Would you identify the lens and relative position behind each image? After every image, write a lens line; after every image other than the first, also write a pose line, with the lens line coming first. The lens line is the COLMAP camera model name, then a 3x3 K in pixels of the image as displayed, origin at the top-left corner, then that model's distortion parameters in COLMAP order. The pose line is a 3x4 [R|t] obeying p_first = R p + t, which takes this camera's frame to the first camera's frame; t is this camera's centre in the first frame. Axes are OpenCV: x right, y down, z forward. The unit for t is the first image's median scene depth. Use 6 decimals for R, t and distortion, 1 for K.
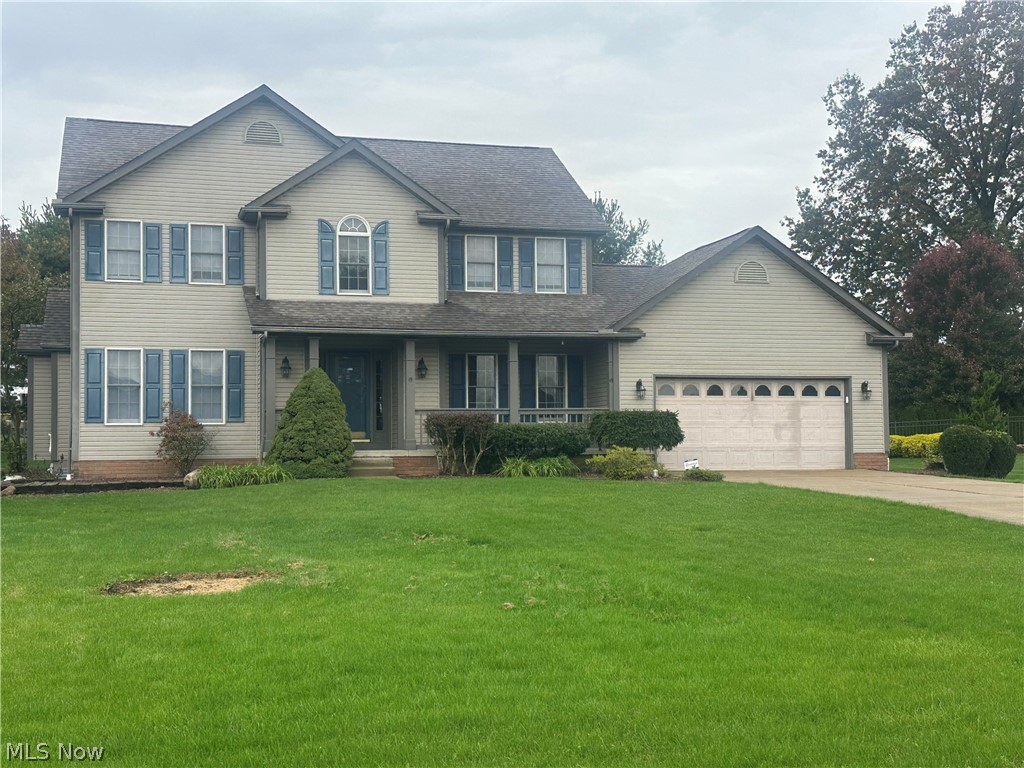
lens RADIAL K [[1304.9, 0, 512.0], [0, 1304.9, 384.0], [0, 0, 1]] dist [0.178146, 0.002769]
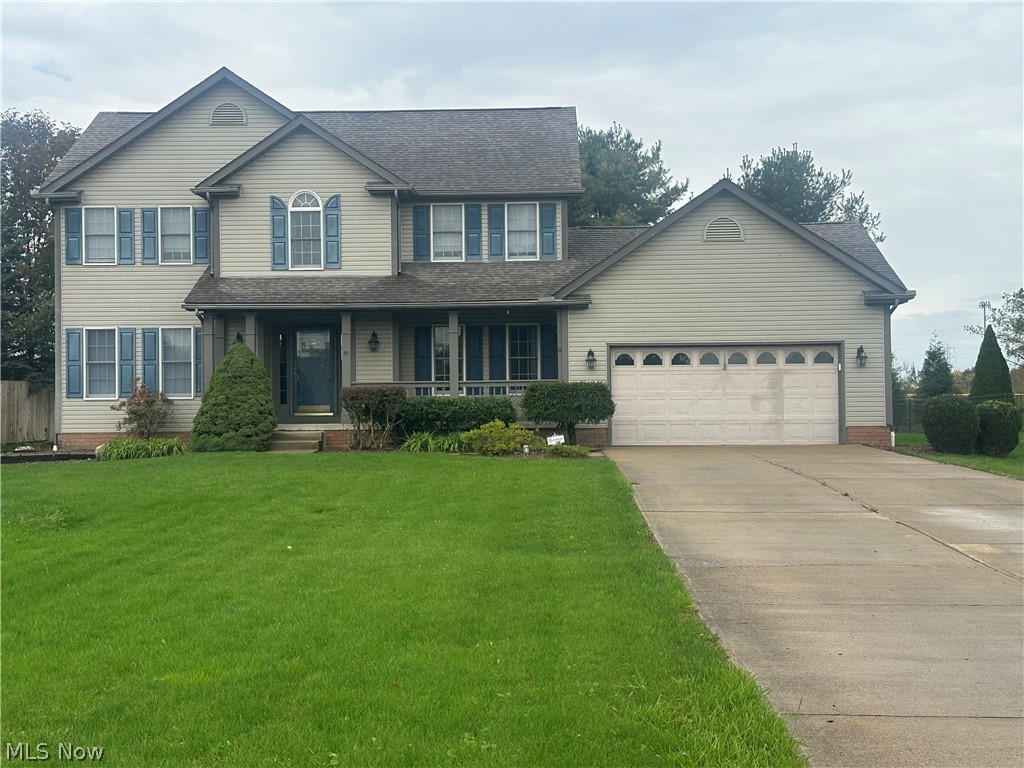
lens RADIAL K [[1304.9, 0, 512.0], [0, 1304.9, 384.0], [0, 0, 1]] dist [0.178146, 0.002769]
pose [[0.951456, -0.008857, -0.307656, 0.339121], [0.015966, 0.999660, 0.020597, 0.001508], [0.307369, -0.024509, 0.951275, 0.085141]]
